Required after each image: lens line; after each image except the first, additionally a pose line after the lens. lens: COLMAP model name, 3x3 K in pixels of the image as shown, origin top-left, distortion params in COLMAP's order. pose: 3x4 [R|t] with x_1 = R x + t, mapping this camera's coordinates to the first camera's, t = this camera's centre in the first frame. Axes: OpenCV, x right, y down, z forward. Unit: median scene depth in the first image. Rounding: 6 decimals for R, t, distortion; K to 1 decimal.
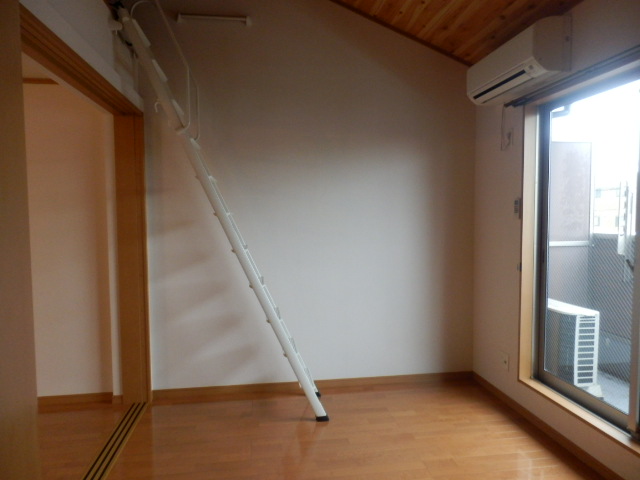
lens RADIAL K [[446.1, 0, 319.9], [0, 446.1, 240.9], [0, 0, 1]] dist [-0.007149, -0.002187]
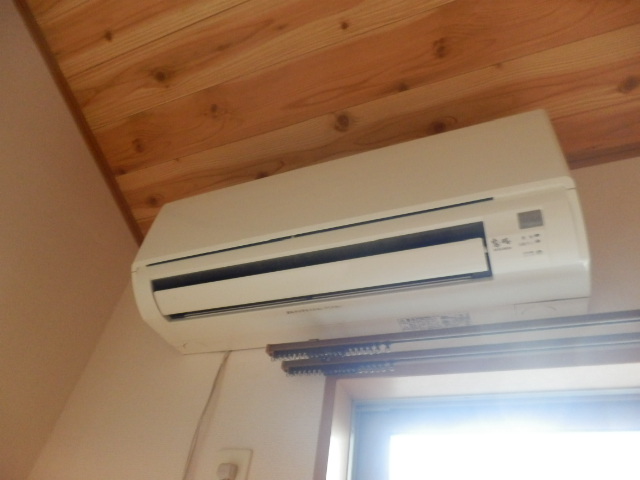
lens RADIAL K [[446.1, 0, 318.8], [0, 446.1, 240.2], [0, 0, 1]] dist [-0.007149, -0.002187]
pose [[0.503283, 0.631993, 0.589314, 0.222505], [-0.079258, 0.712867, -0.696806, -0.160751], [-0.860479, 0.303983, 0.408865, 0.807175]]
